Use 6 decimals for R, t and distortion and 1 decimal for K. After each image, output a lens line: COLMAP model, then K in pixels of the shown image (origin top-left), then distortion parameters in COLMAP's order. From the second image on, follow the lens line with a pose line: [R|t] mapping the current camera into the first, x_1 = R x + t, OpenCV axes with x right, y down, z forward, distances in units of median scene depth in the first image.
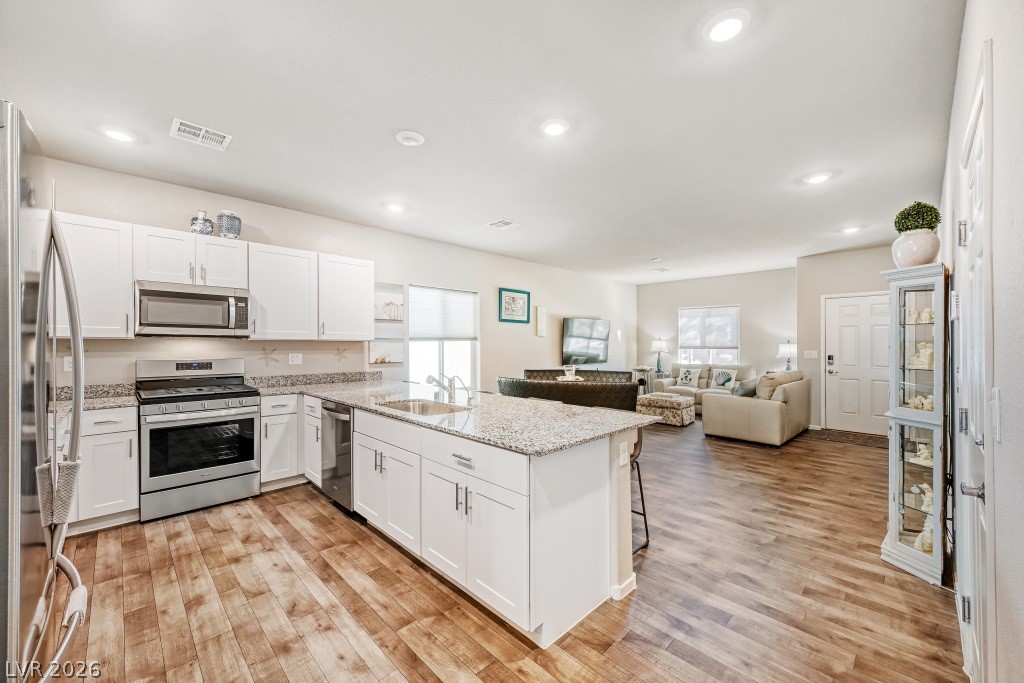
lens RADIAL K [[400.3, 0, 511.3], [0, 400.3, 345.8], [0, 0, 1]] dist [0.000674, 0.000007]
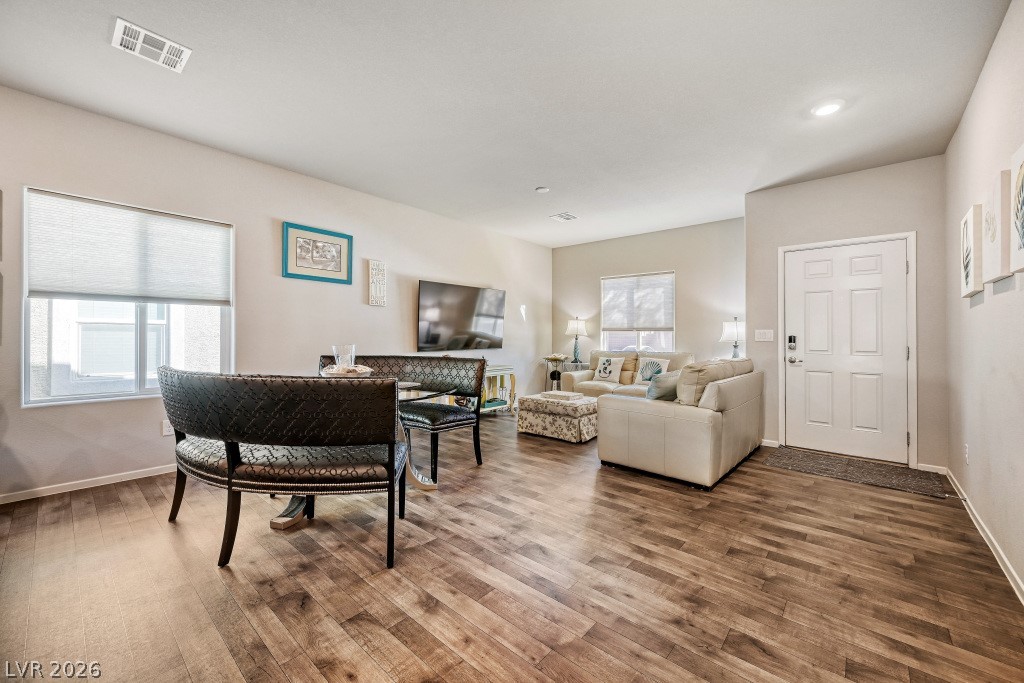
lens RADIAL K [[400.3, 0, 518.1], [0, 400.3, 331.2], [0, 0, 1]] dist [0.000674, 0.000007]
pose [[0.996777, 0.009558, 0.079645, 0.292579], [-0.008146, 0.999804, -0.018028, 0.031950], [-0.079802, 0.017321, 0.996660, 0.375616]]
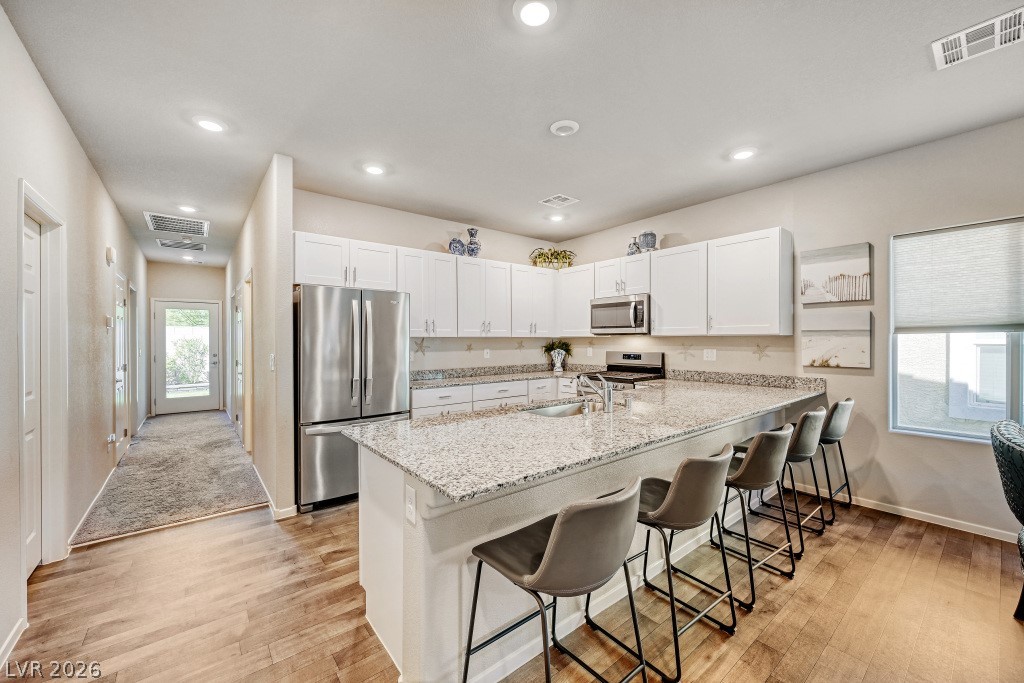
lens RADIAL K [[400.3, 0, 514.7], [0, 400.3, 346.3], [0, 0, 1]] dist [0.000674, 0.000007]
pose [[-0.096278, 0.015139, -0.995239, 0.329630], [0.003177, 0.999884, 0.014902, -0.003076], [0.995349, -0.001727, -0.096315, 0.438666]]
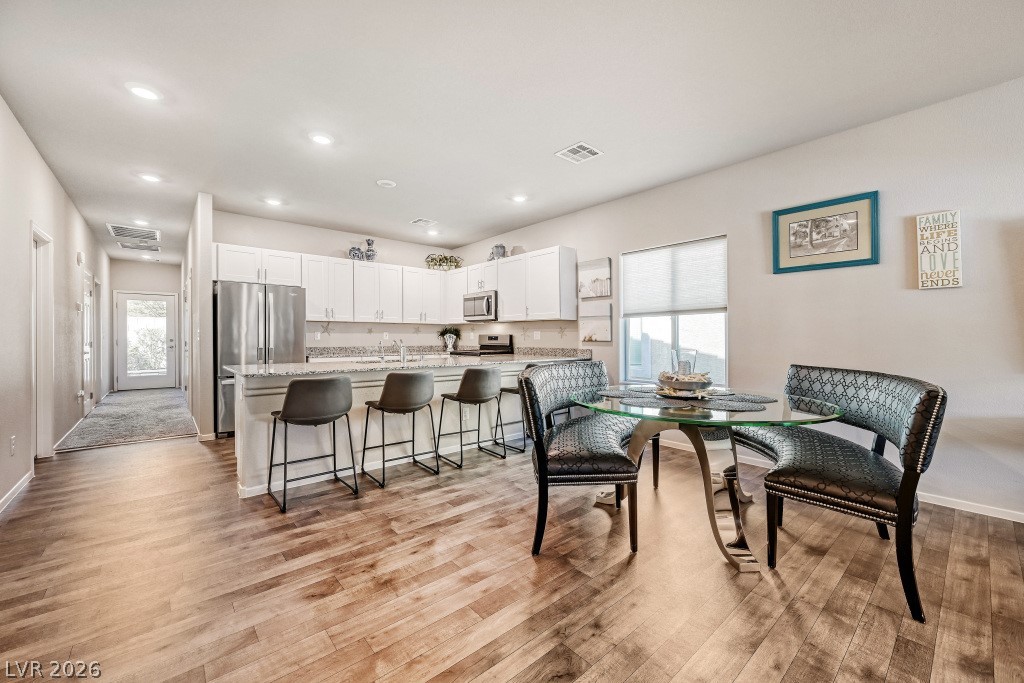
lens RADIAL K [[400.3, 0, 515.8], [0, 400.3, 344.3], [0, 0, 1]] dist [0.000674, 0.000007]
pose [[-0.050315, 0.017483, -0.998580, 0.558154], [-0.000723, 0.999846, 0.017542, 0.027498], [0.998733, 0.001604, -0.050295, 0.701210]]
